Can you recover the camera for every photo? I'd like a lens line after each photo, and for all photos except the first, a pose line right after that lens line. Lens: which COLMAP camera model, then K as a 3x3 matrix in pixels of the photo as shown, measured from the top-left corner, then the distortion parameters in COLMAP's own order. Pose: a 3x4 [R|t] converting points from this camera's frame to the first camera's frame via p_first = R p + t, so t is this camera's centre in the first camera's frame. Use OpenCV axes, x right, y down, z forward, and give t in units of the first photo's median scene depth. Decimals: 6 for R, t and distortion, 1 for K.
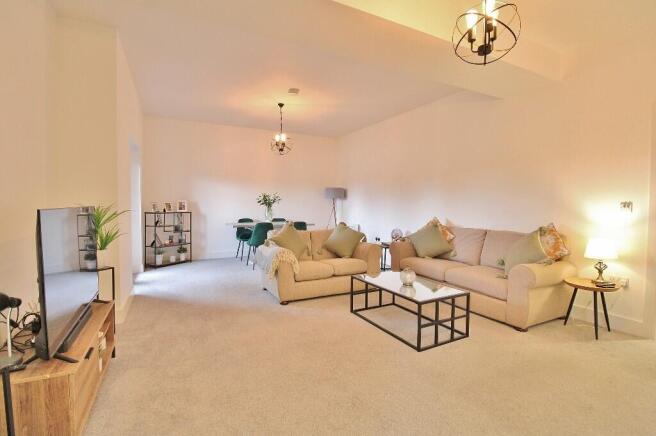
lens RADIAL K [[304.1, 0, 328.0], [0, 304.1, 218.0], [0, 0, 1]] dist [-0.000052, -0.000607]
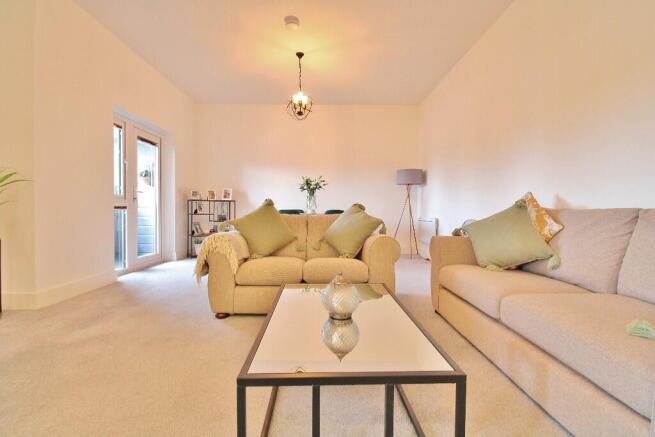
lens RADIAL K [[303.6, 0, 327.5], [0, 303.6, 218.5], [0, 0, 1]] dist [-0.000052, -0.000607]
pose [[0.898322, 0.010068, -0.439222, 0.287271], [-0.017317, 0.999772, -0.012500, 0.057031], [0.438996, 0.018835, 0.898292, 0.404496]]
